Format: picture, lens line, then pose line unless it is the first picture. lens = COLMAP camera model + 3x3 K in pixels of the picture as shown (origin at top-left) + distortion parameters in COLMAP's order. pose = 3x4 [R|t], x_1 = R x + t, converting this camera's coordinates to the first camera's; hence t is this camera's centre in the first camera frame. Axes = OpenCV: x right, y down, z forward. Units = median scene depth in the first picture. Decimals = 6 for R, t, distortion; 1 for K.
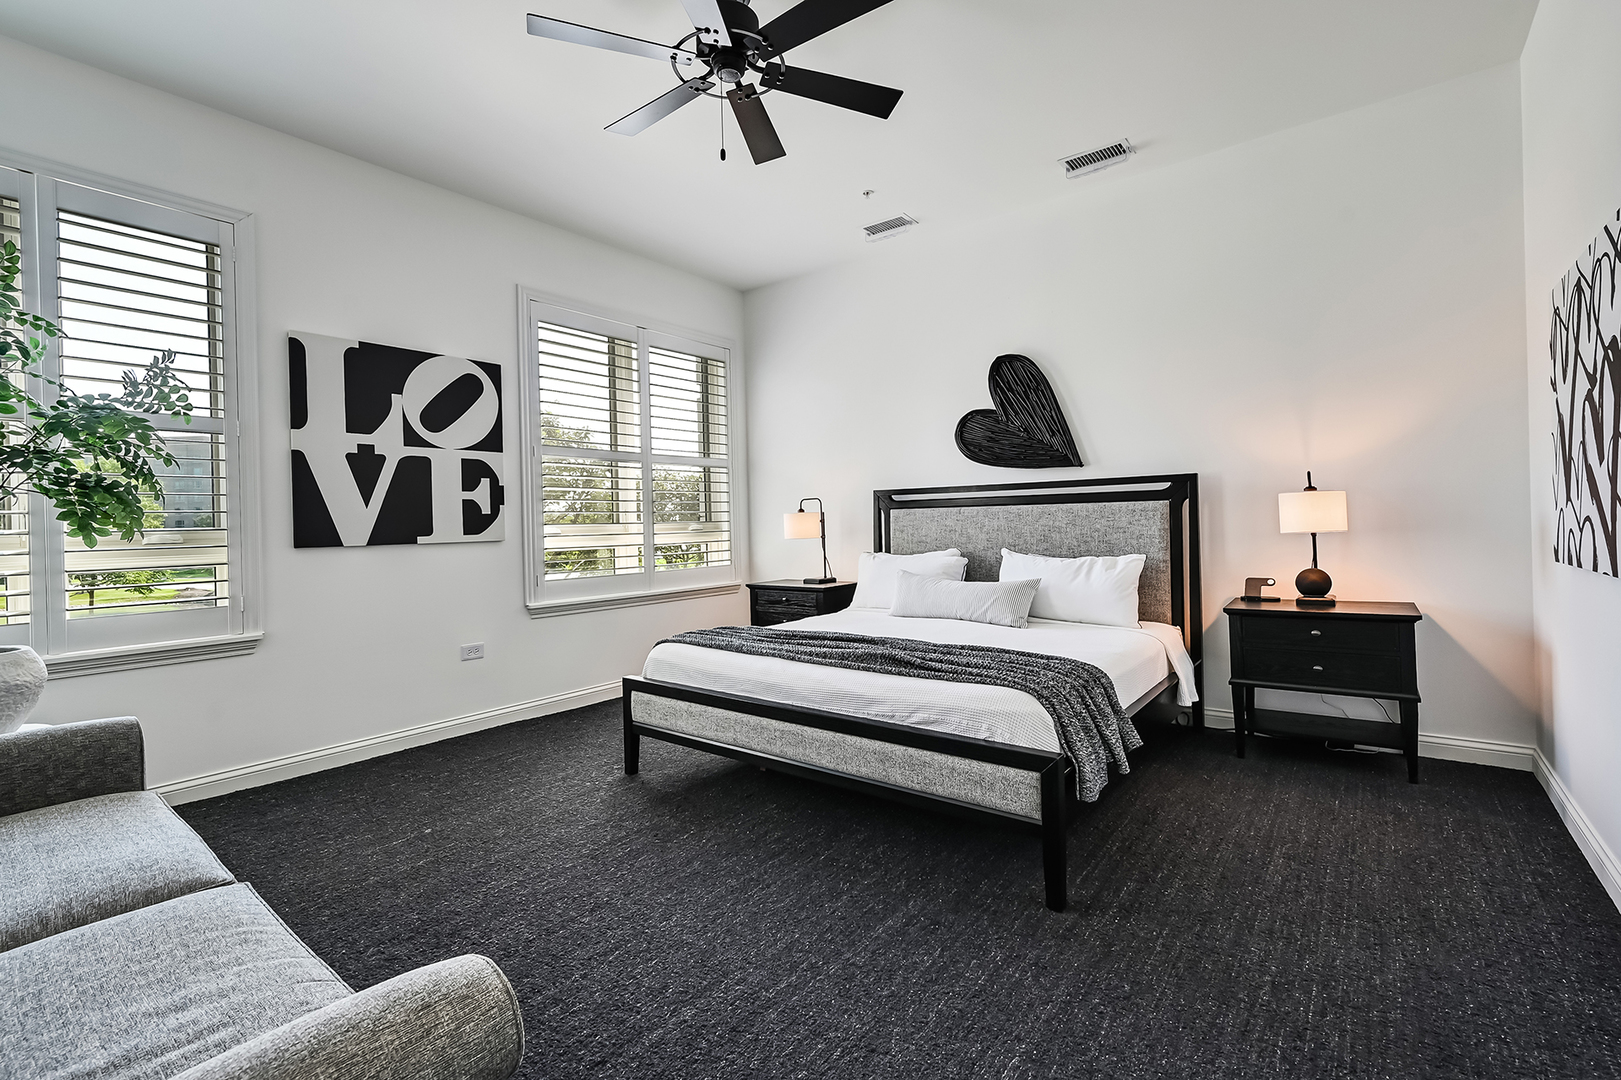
lens RADIAL K [[655.1, 0, 822.2], [0, 655.1, 522.6], [0, 0, 1]] dist [0.008270, -0.000187]
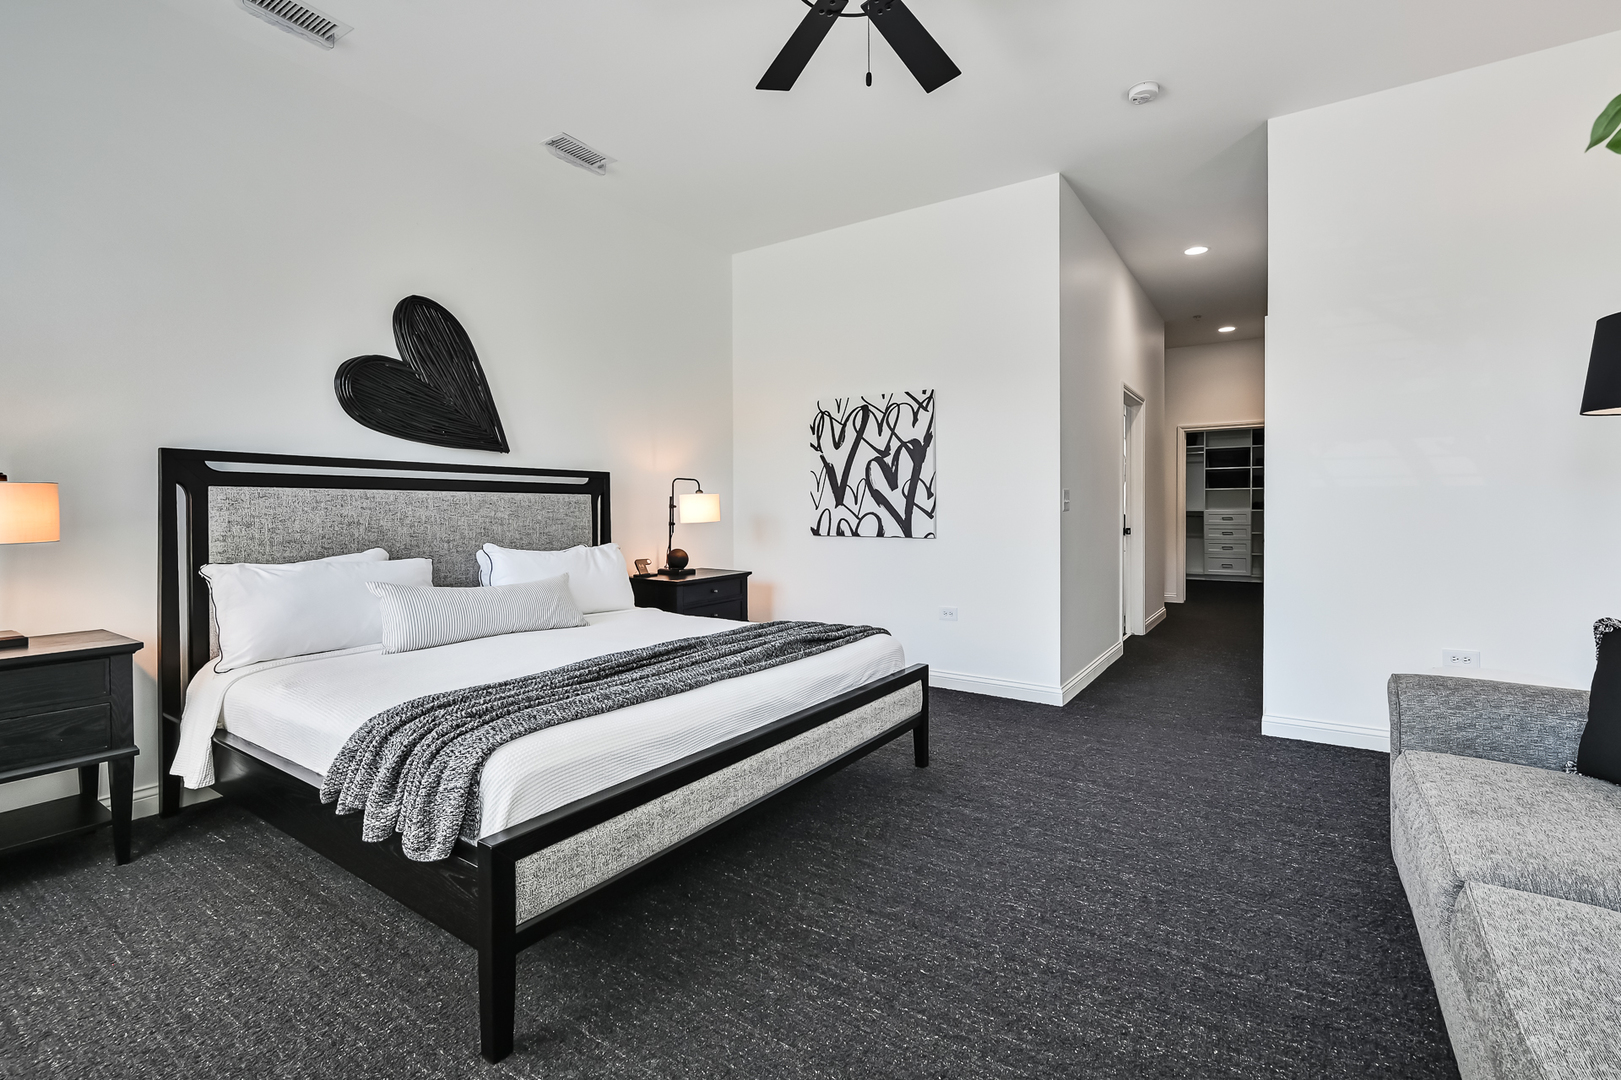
lens RADIAL K [[686.0, 0, 809.6], [0, 686.0, 511.9], [0, 0, 1]] dist [0.001406, -0.000018]
pose [[0.000787, 0.019137, 0.999817, -0.722470], [0.001364, 0.999816, -0.019138, 0.020823], [-0.999999, 0.001379, 0.000761, 0.742323]]
